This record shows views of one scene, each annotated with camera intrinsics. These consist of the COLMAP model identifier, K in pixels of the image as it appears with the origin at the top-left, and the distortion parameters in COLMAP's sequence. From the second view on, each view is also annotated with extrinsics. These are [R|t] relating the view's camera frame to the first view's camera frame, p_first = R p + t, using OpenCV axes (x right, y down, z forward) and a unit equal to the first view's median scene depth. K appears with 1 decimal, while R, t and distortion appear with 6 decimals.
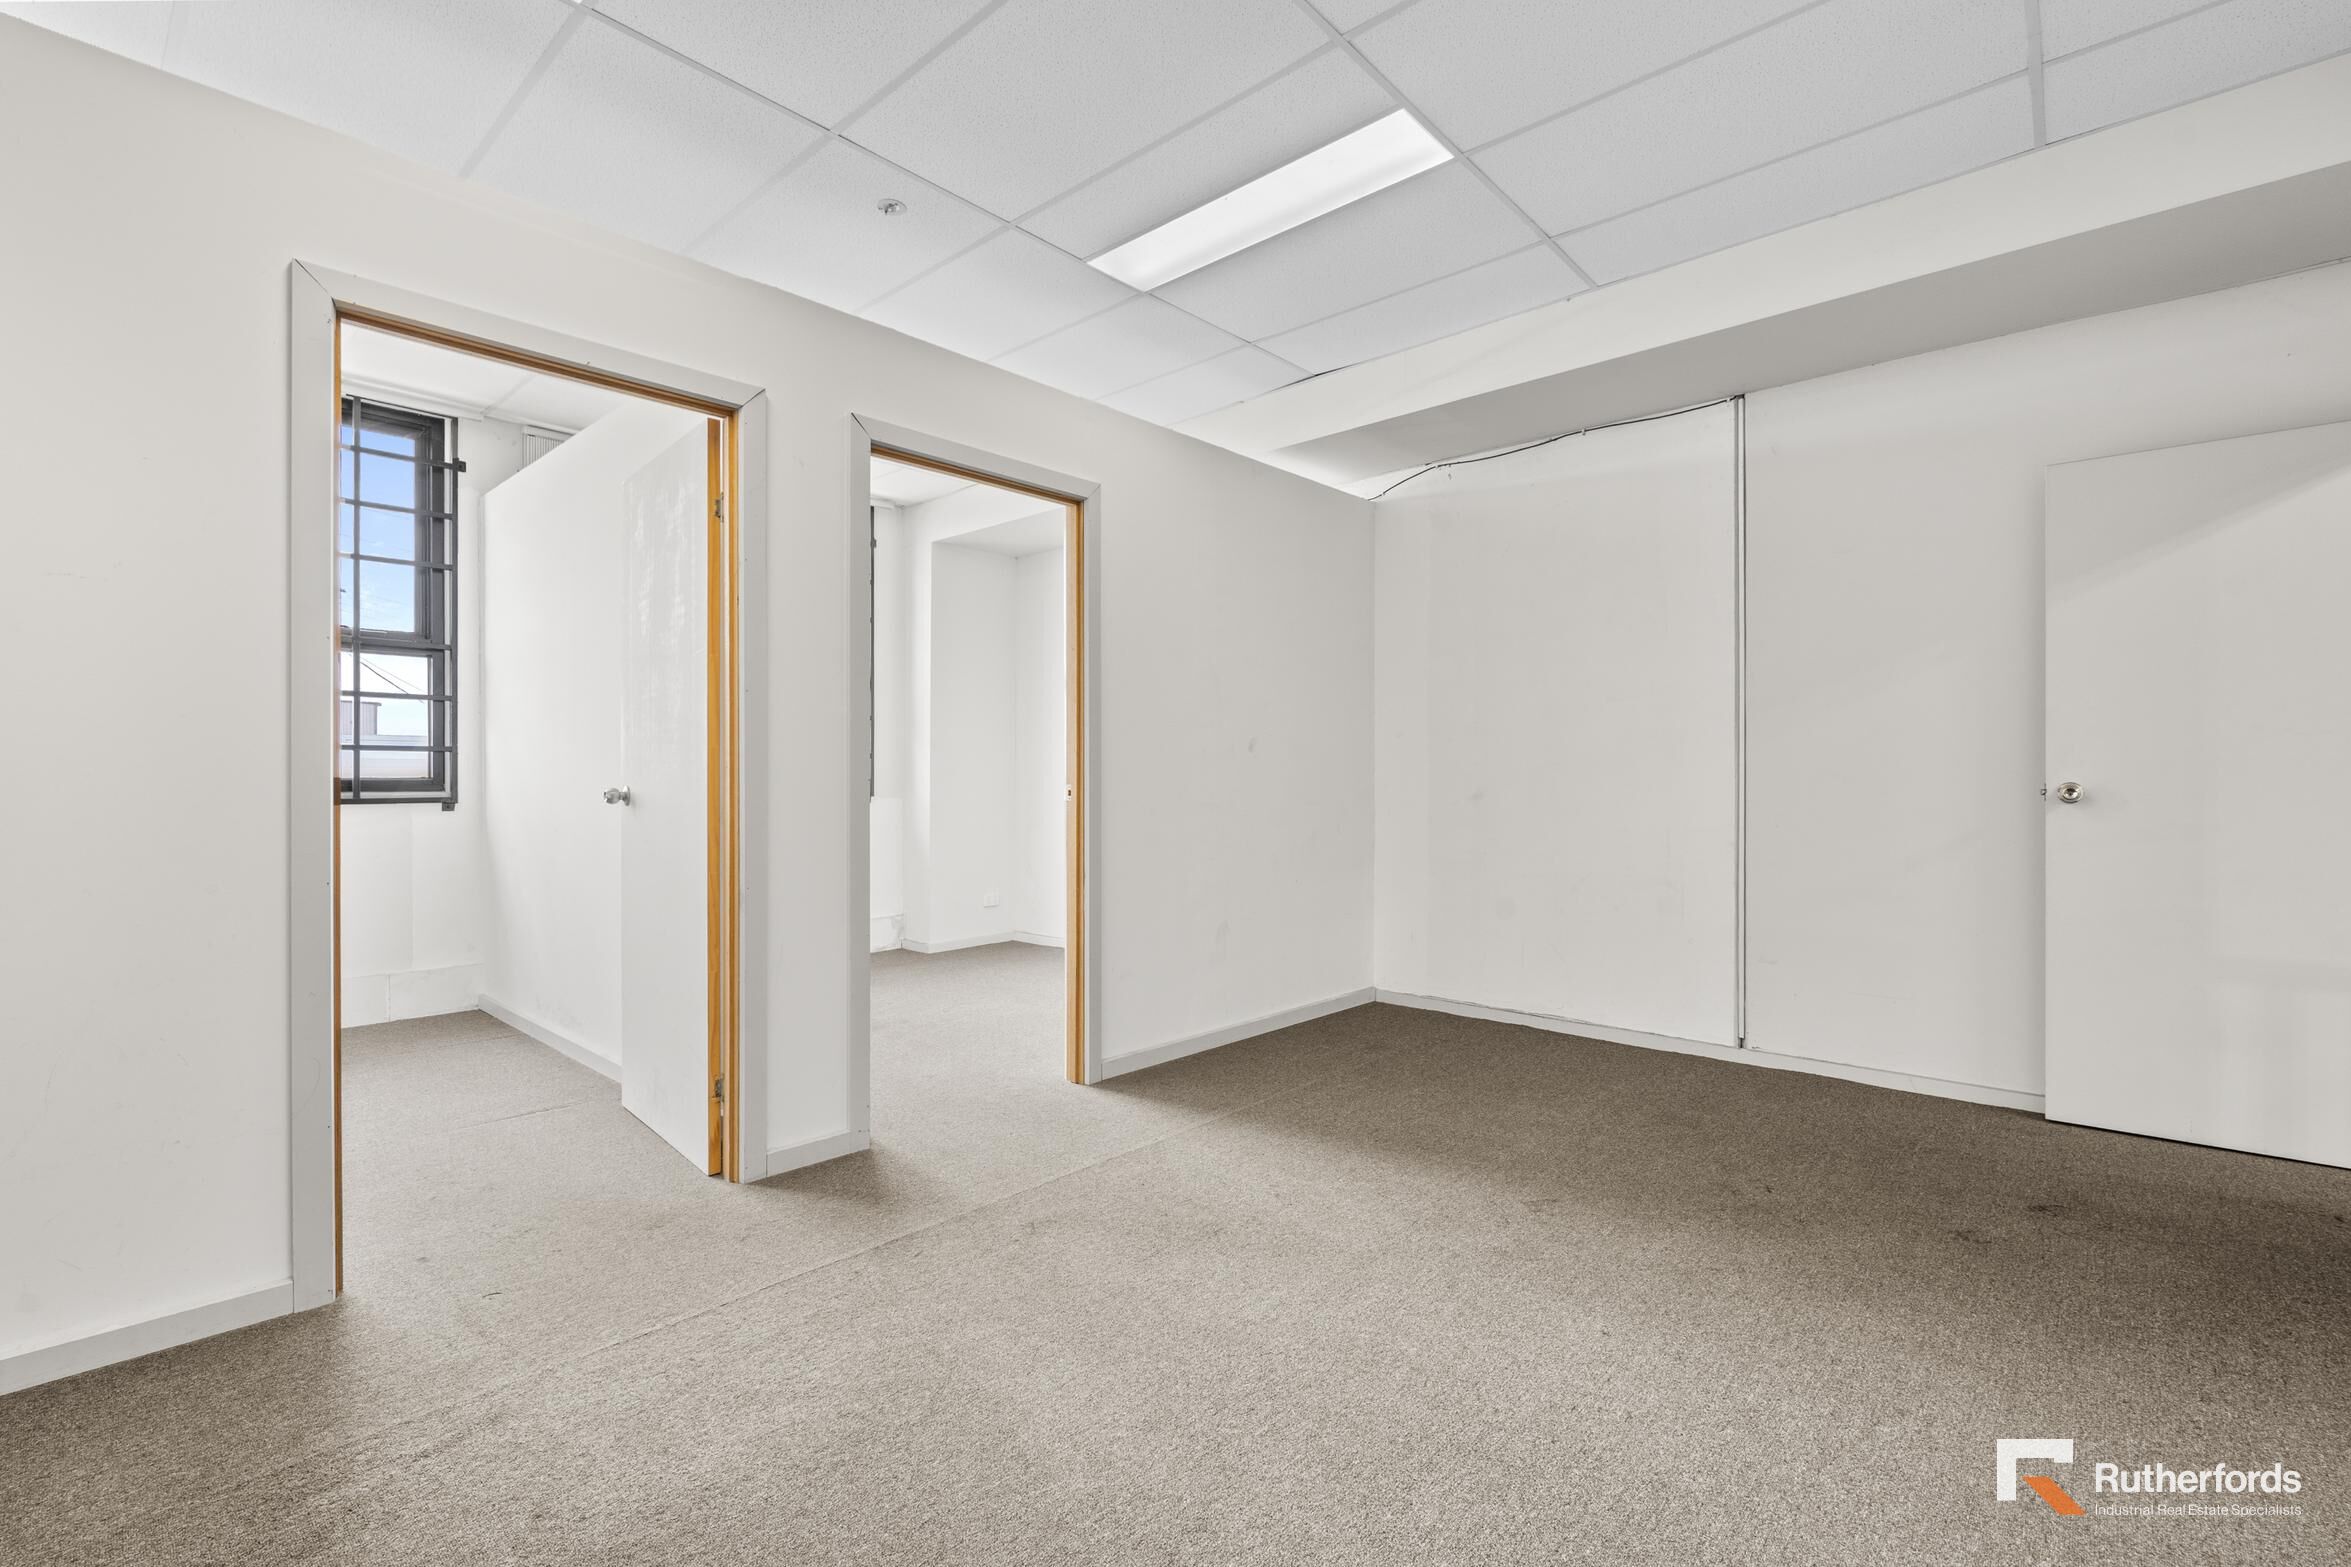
lens RADIAL K [[1025.0, 0, 1175.5], [0, 1025.0, 783.5], [0, 0, 1]] dist [-0.000558, -0.000086]
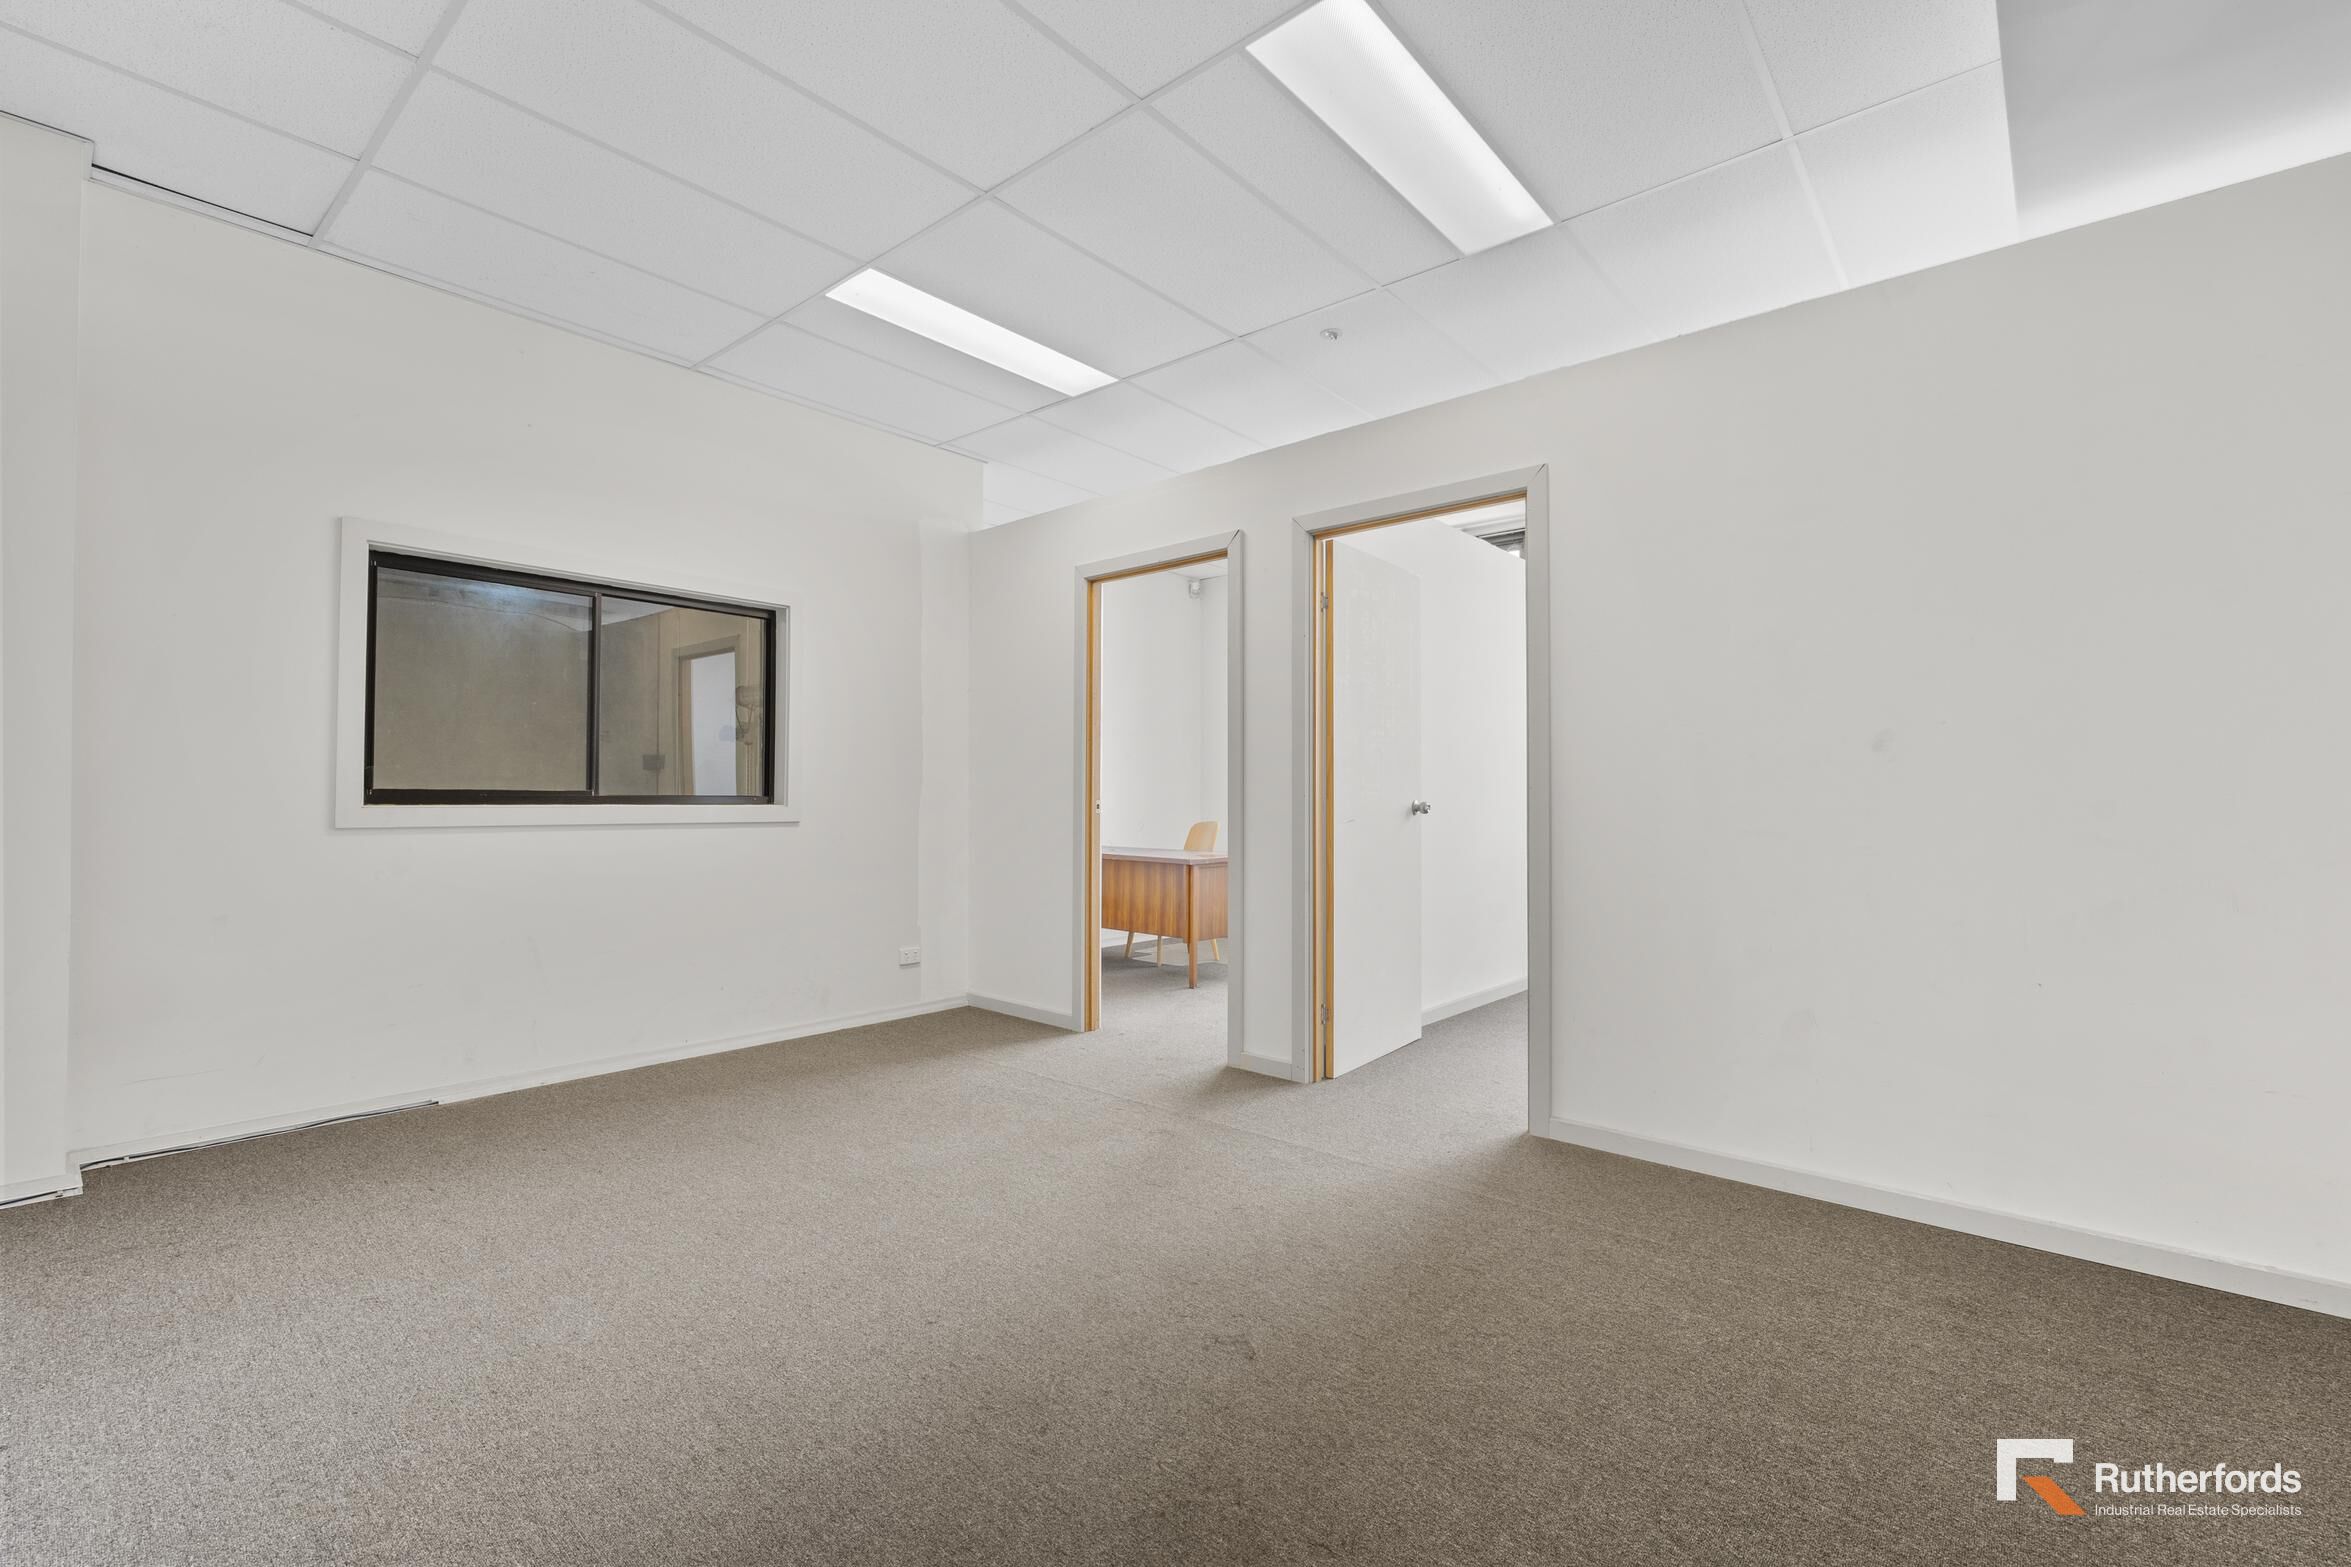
lens RADIAL K [[1025.0, 0, 1175.5], [0, 1025.0, 783.5], [0, 0, 1]] dist [-0.000558, -0.000086]
pose [[0.024529, -0.011713, -0.999630, 1.033223], [-0.005120, 0.999917, -0.011842, -0.002289], [0.999686, 0.005409, 0.024467, 0.851966]]
